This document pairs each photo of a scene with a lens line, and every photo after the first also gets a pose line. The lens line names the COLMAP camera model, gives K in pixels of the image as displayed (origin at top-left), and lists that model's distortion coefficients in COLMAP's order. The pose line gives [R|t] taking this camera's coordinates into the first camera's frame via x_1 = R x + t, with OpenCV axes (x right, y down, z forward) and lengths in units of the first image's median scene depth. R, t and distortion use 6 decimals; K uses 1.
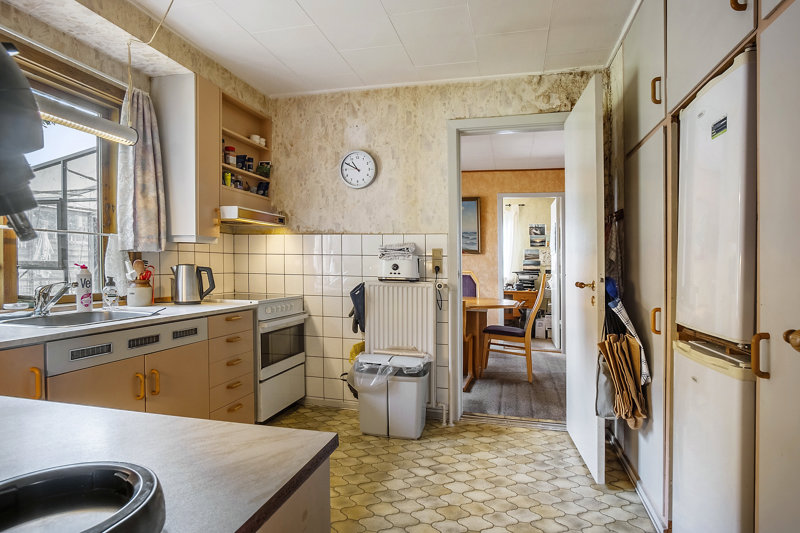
lens RADIAL K [[441.3, 0, 400.0], [0, 441.3, 266.5], [0, 0, 1]] dist [-0.002672, -0.000558]
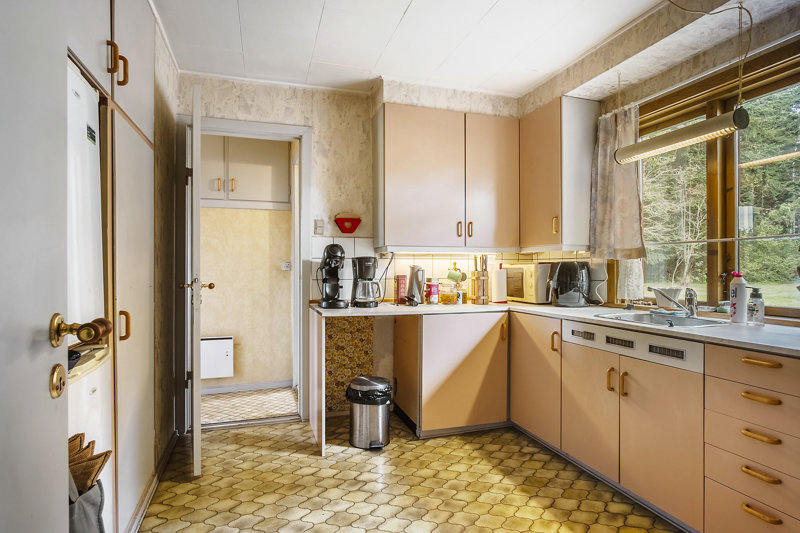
lens RADIAL K [[441.3, 0, 400.0], [0, 441.3, 266.5], [0, 0, 1]] dist [-0.002672, -0.000558]
pose [[-0.846940, -0.005285, -0.531663, 0.509625], [-0.001673, 0.999972, -0.007276, -0.008066], [0.531686, -0.005273, -0.846925, 1.832399]]
